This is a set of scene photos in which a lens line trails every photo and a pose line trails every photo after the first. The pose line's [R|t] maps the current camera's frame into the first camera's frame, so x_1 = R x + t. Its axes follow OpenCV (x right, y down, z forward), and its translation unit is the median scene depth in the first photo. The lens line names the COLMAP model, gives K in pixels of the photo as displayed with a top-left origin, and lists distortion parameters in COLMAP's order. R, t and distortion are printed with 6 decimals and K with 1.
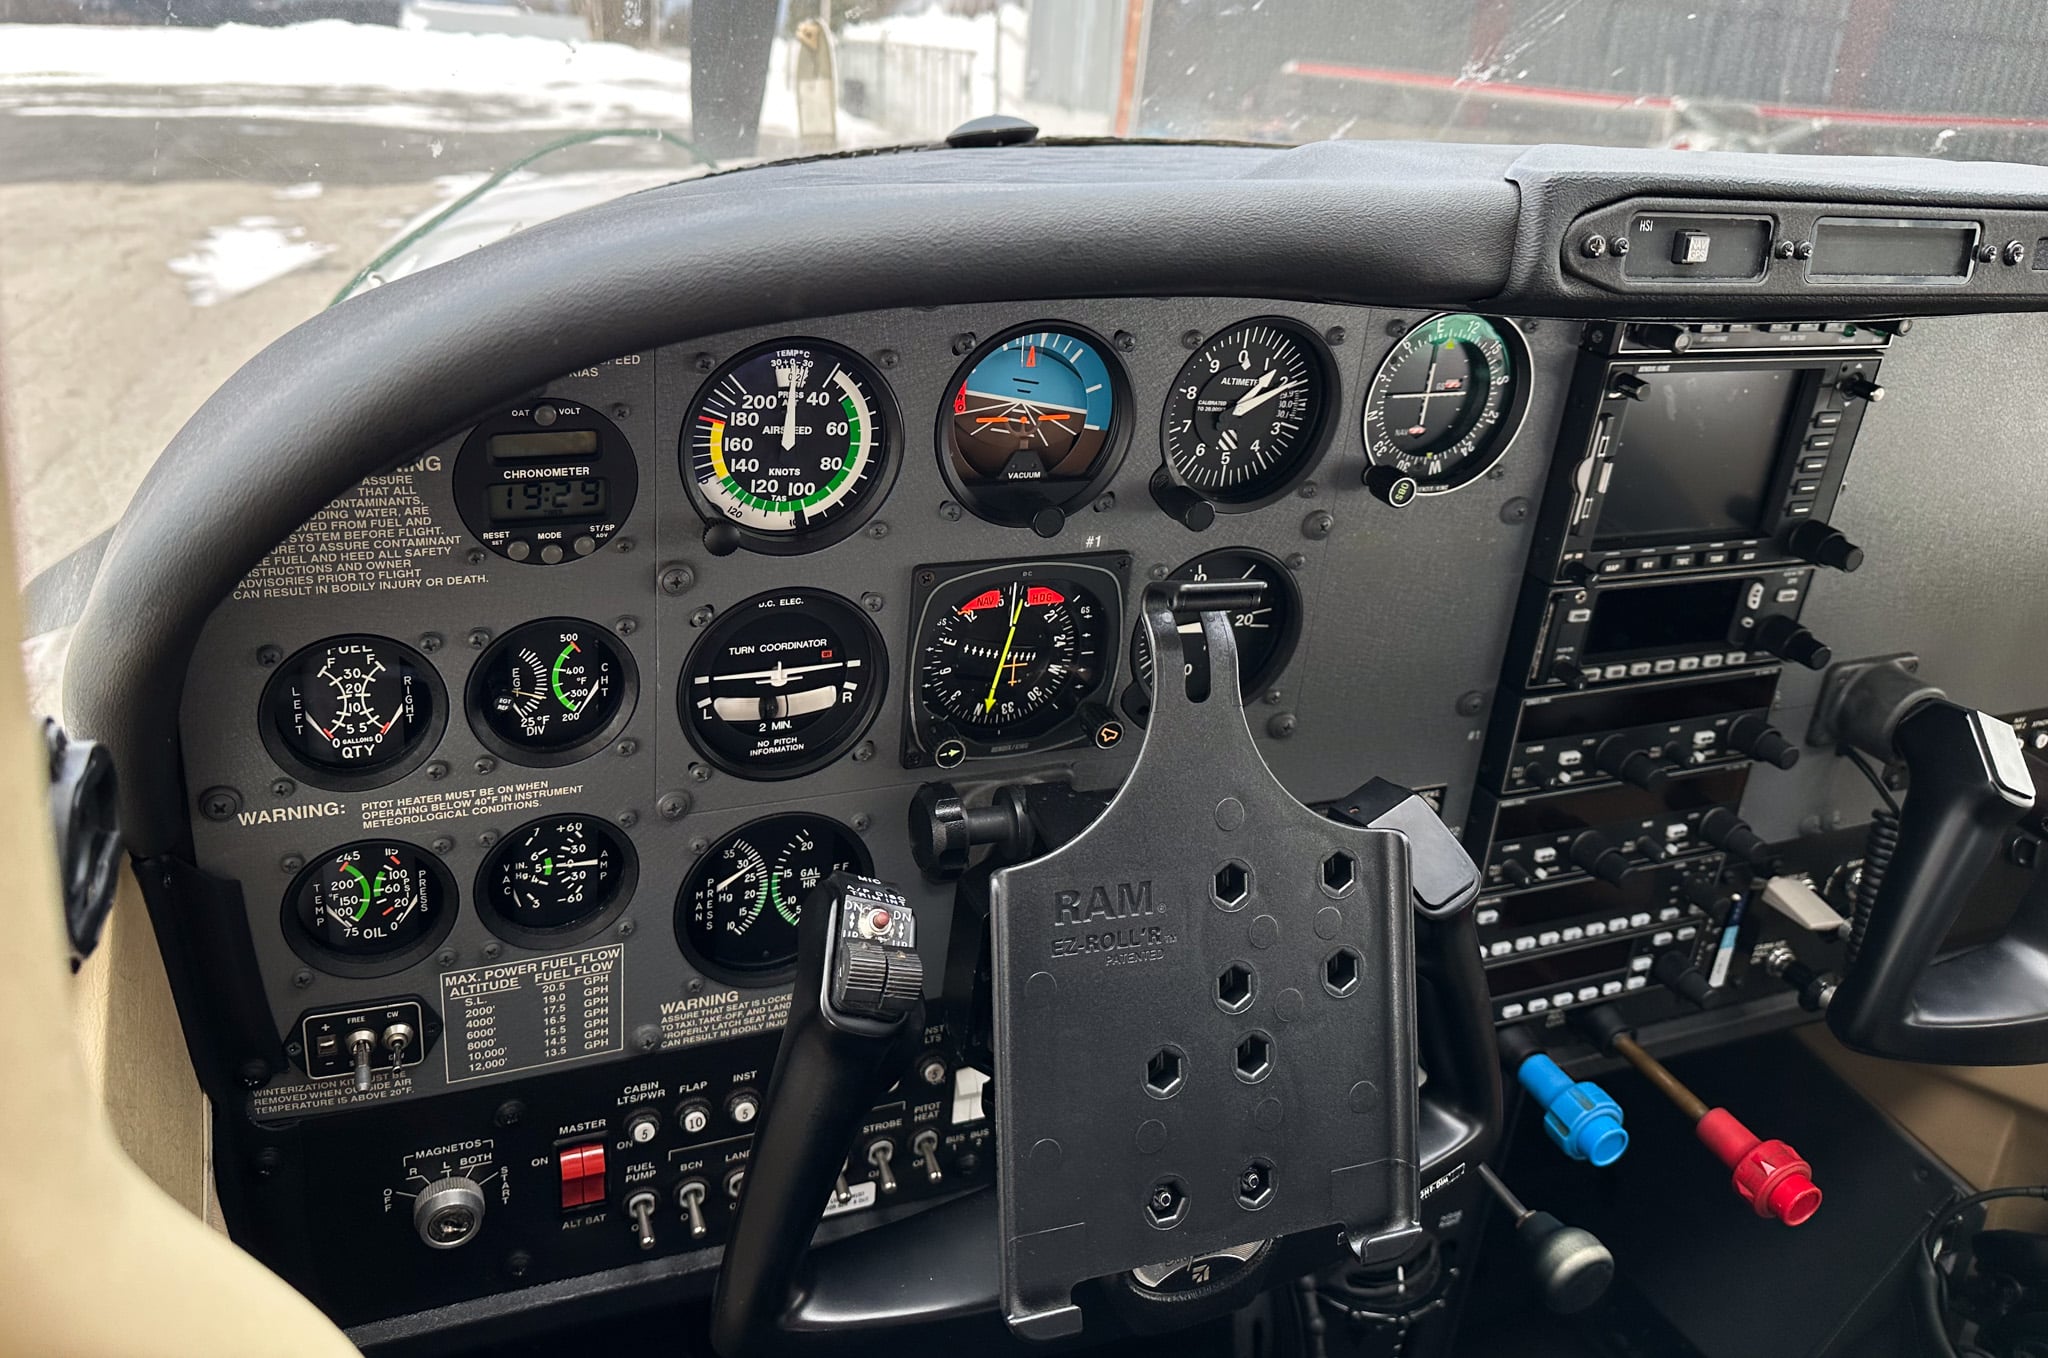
lens RADIAL K [[1433.0, 0, 979.7], [0, 1433.0, 574.2], [0, 0, 1]] dist [0.053220, -0.041146]
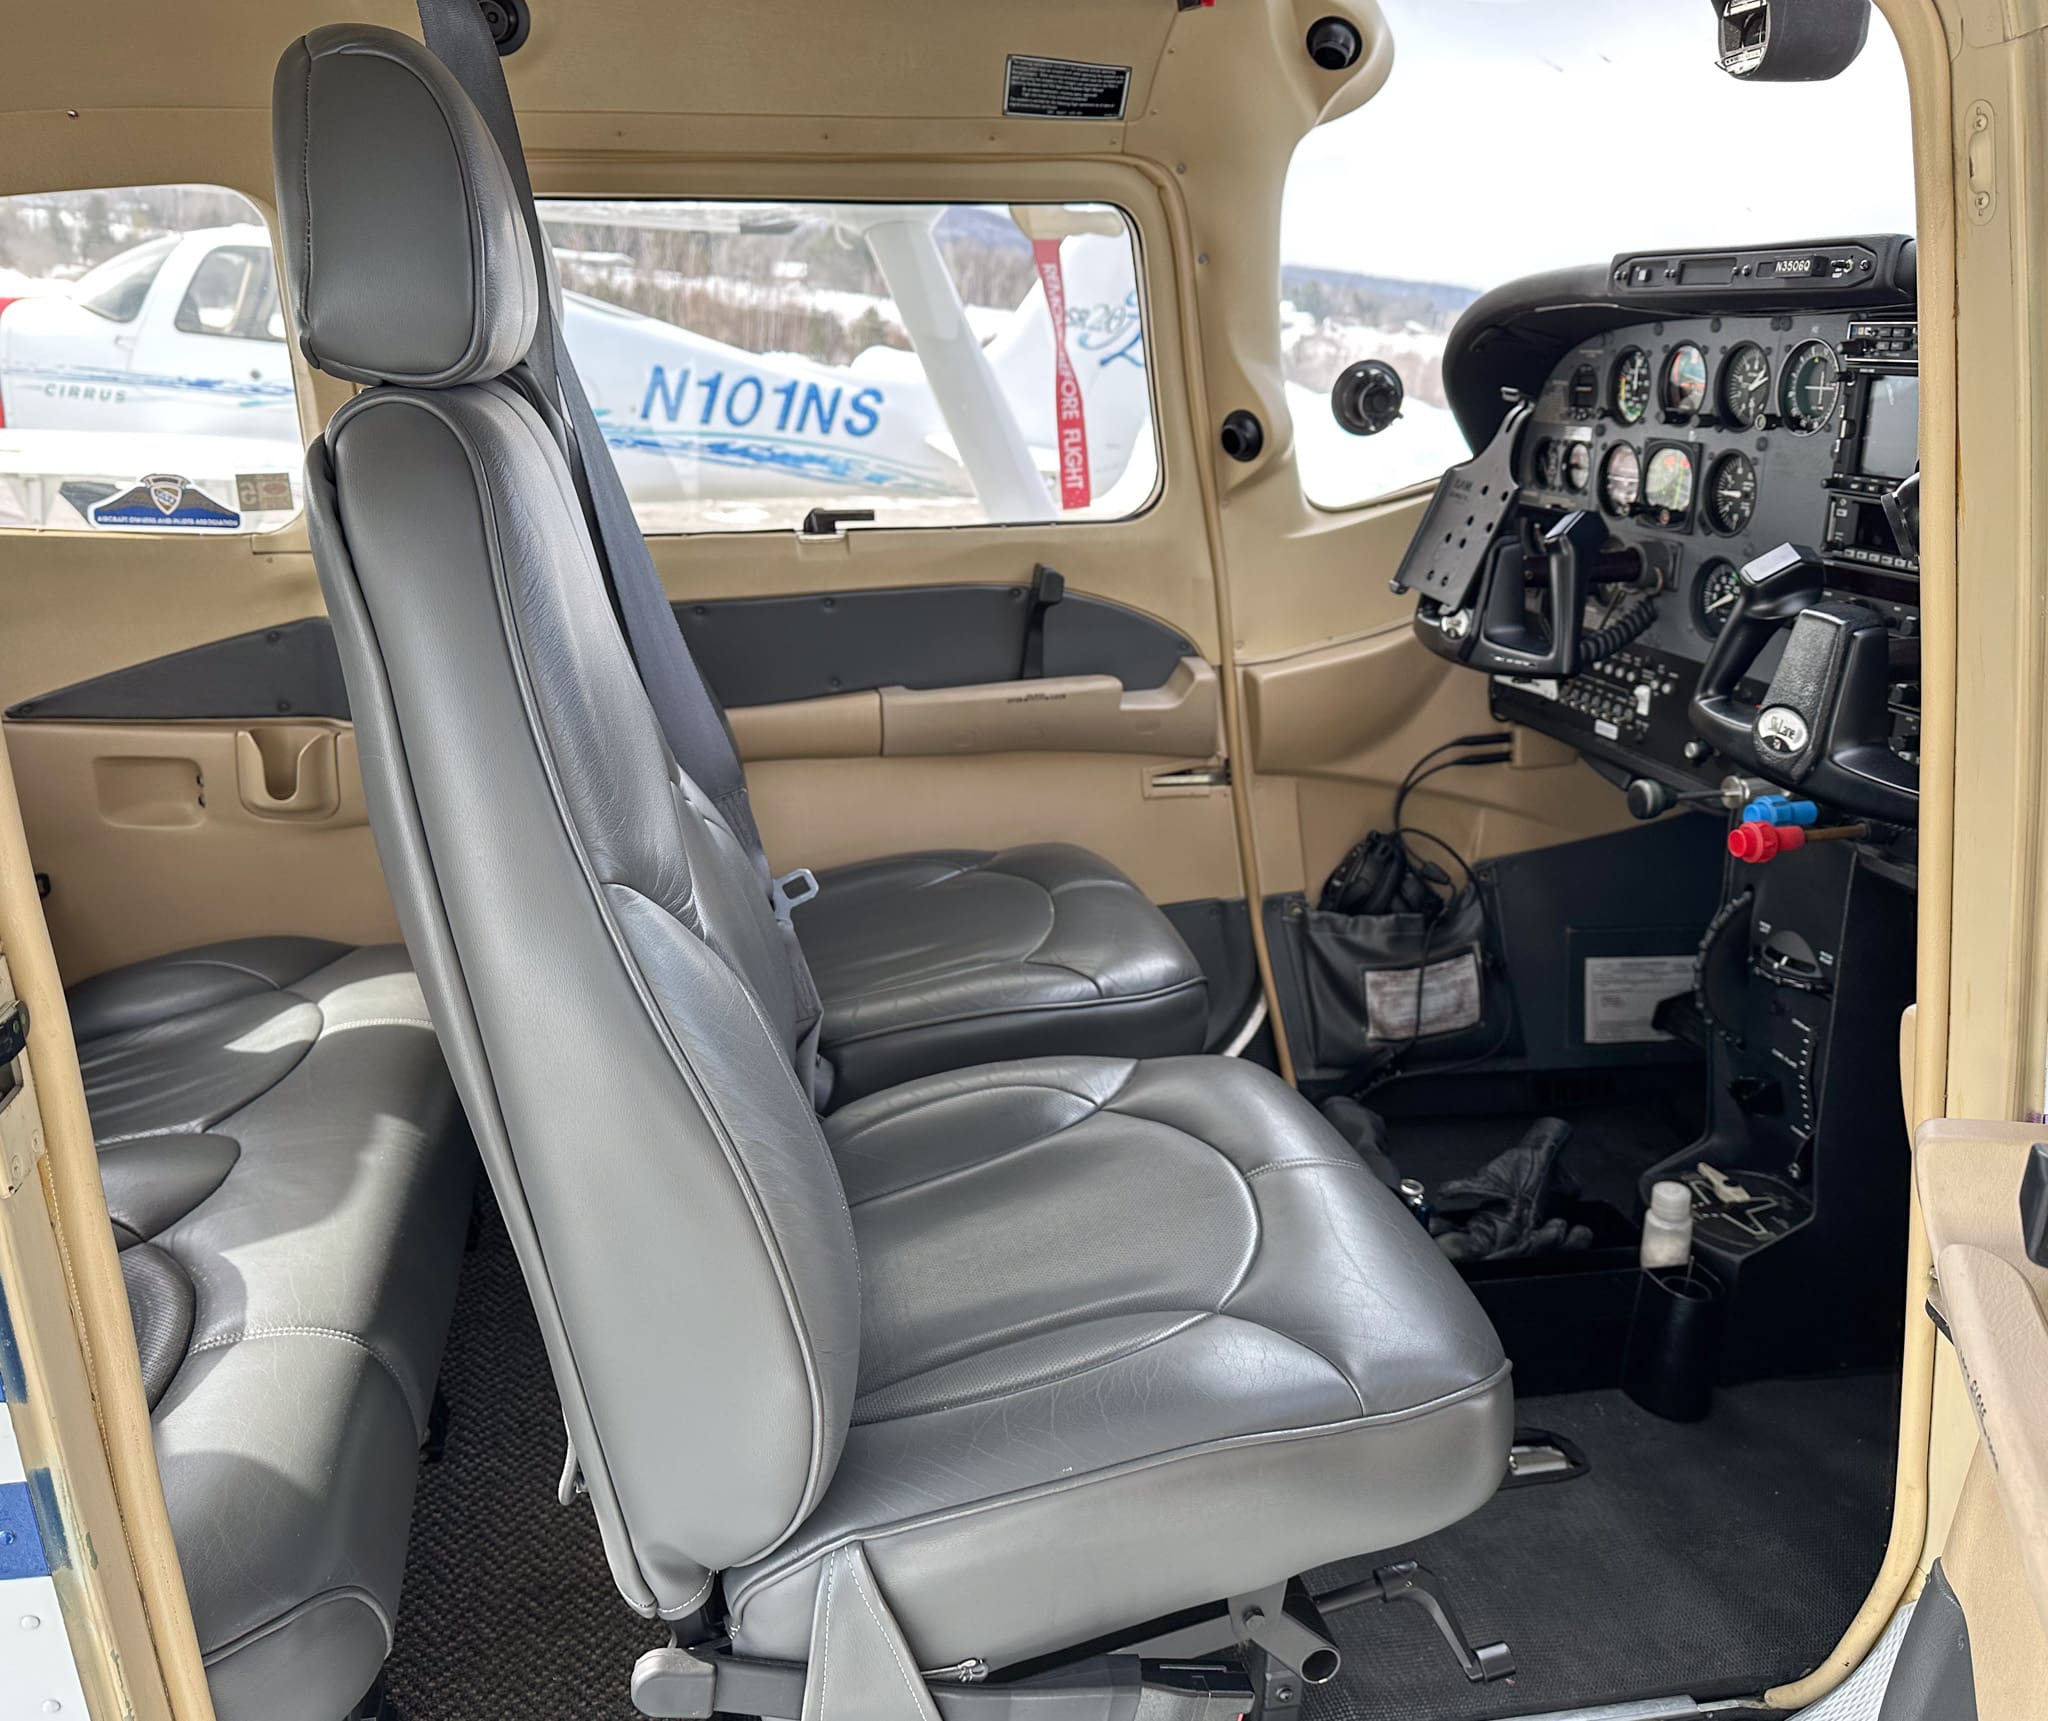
lens RADIAL K [[1690.6, 0, 1004.8], [0, 1690.6, 855.8], [0, 0, 1]] dist [0.009643, 0.003789]
pose [[-0.140179, 0.226516, -0.963867, 3.228218], [-0.381548, 0.885939, 0.263692, 0.298445], [0.913658, 0.404726, -0.037763, 0.330266]]
